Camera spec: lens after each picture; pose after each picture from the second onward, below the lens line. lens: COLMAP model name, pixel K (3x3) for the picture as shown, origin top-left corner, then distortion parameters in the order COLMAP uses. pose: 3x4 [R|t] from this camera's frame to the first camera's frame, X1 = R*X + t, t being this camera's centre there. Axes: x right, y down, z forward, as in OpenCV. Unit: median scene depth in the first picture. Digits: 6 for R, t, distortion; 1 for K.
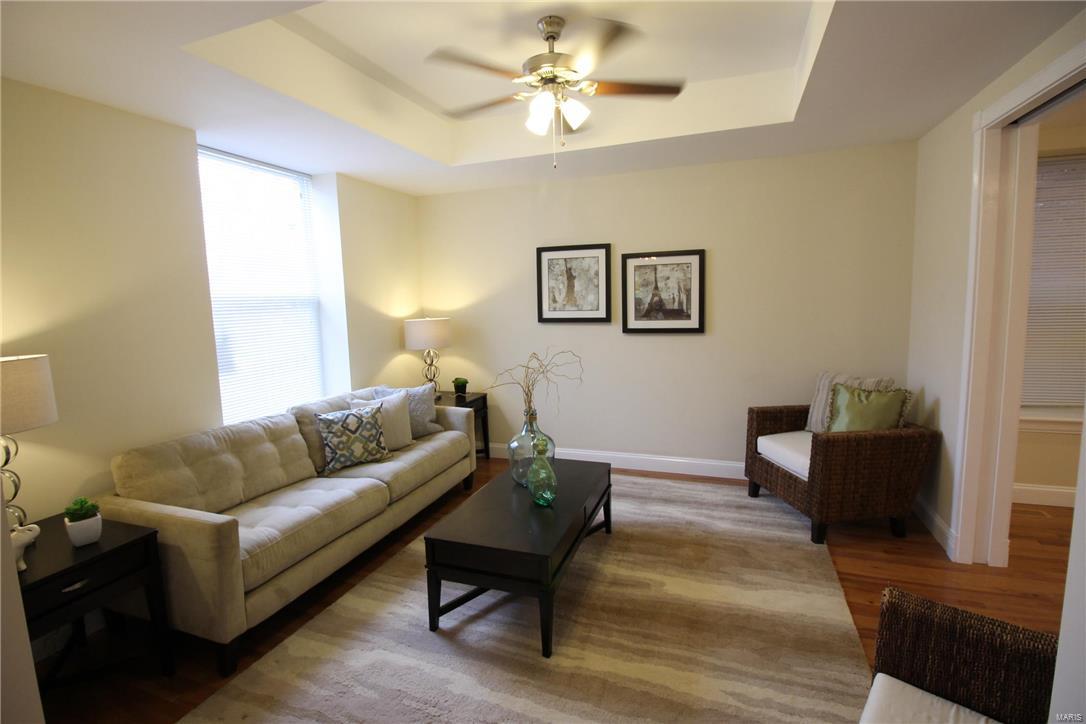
lens RADIAL K [[511.7, 0, 546.5], [0, 511.7, 351.6], [0, 0, 1]] dist [0.002844, -0.015048]
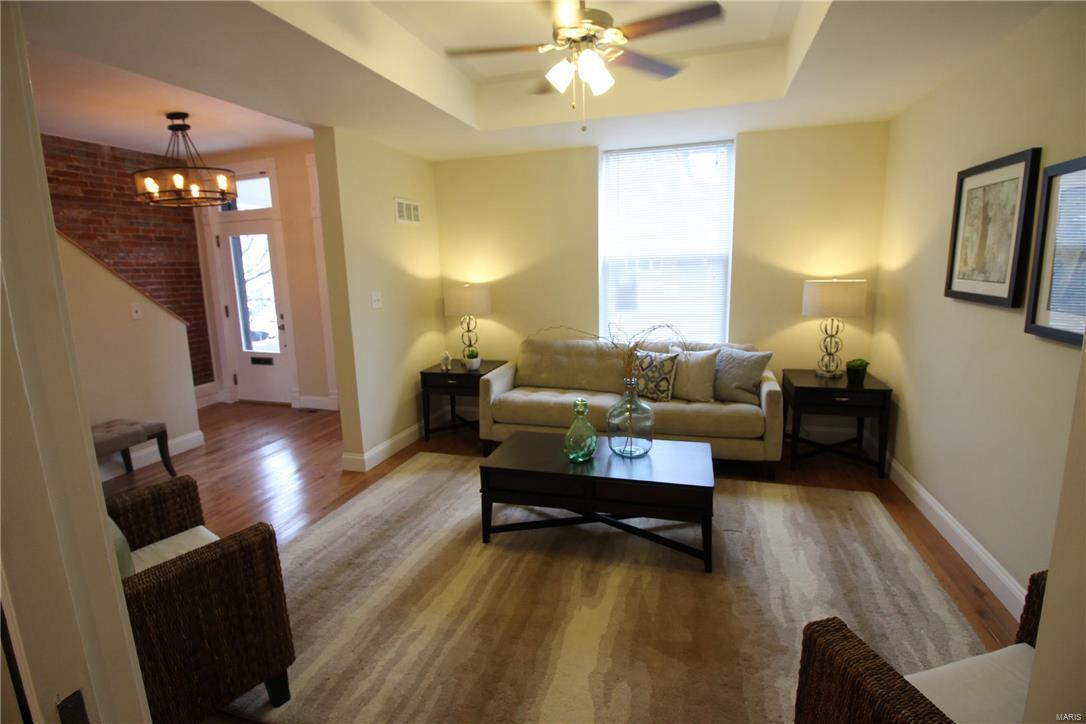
lens RADIAL K [[511.7, 0, 546.5], [0, 511.7, 351.6], [0, 0, 1]] dist [0.002844, -0.015048]
pose [[0.066850, 0.197426, -0.978036, 0.590375], [-0.074757, 0.978464, 0.192403, -0.076994], [0.994959, 0.060253, 0.080169, 0.495365]]
